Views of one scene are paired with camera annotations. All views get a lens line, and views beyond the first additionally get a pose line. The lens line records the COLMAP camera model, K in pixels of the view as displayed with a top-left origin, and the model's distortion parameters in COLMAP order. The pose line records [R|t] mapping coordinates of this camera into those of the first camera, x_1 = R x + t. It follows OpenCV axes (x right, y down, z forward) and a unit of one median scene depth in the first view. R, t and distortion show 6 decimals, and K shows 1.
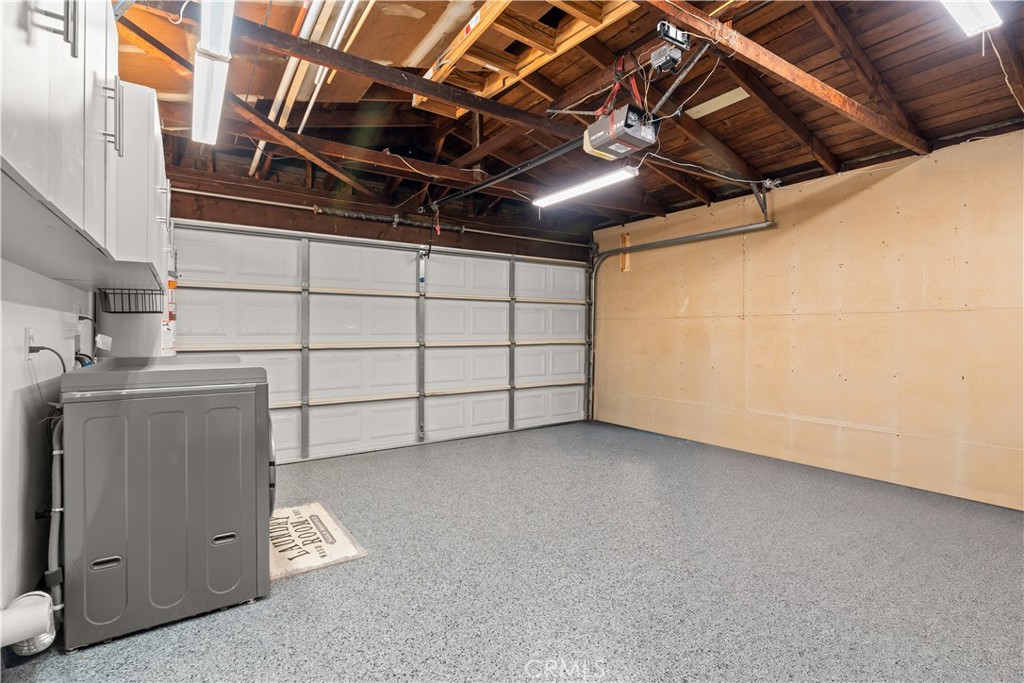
lens RADIAL K [[503.9, 0, 511.5], [0, 503.9, 329.3], [0, 0, 1]] dist [-0.003452, -0.000736]
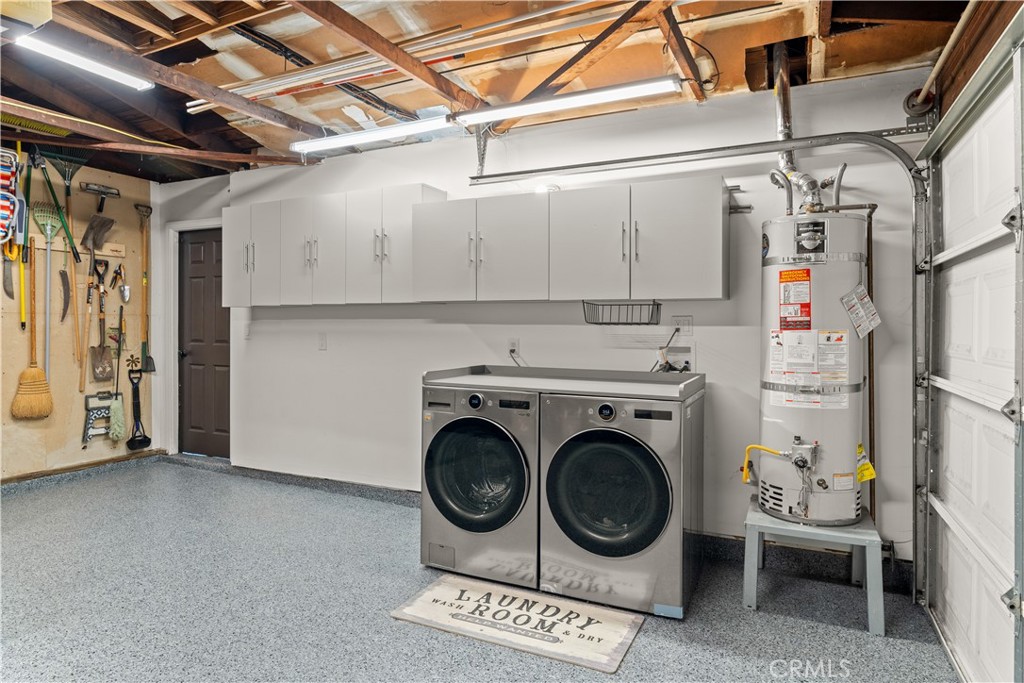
lens RADIAL K [[597.5, 0, 509.6], [0, 597.5, 338.0], [0, 0, 1]] dist [-0.005934, -0.000492]
pose [[-0.862369, -0.003281, -0.506269, 0.039402], [-0.006639, 0.999966, 0.004828, -0.011038], [0.506236, 0.007525, -0.862362, 1.837577]]
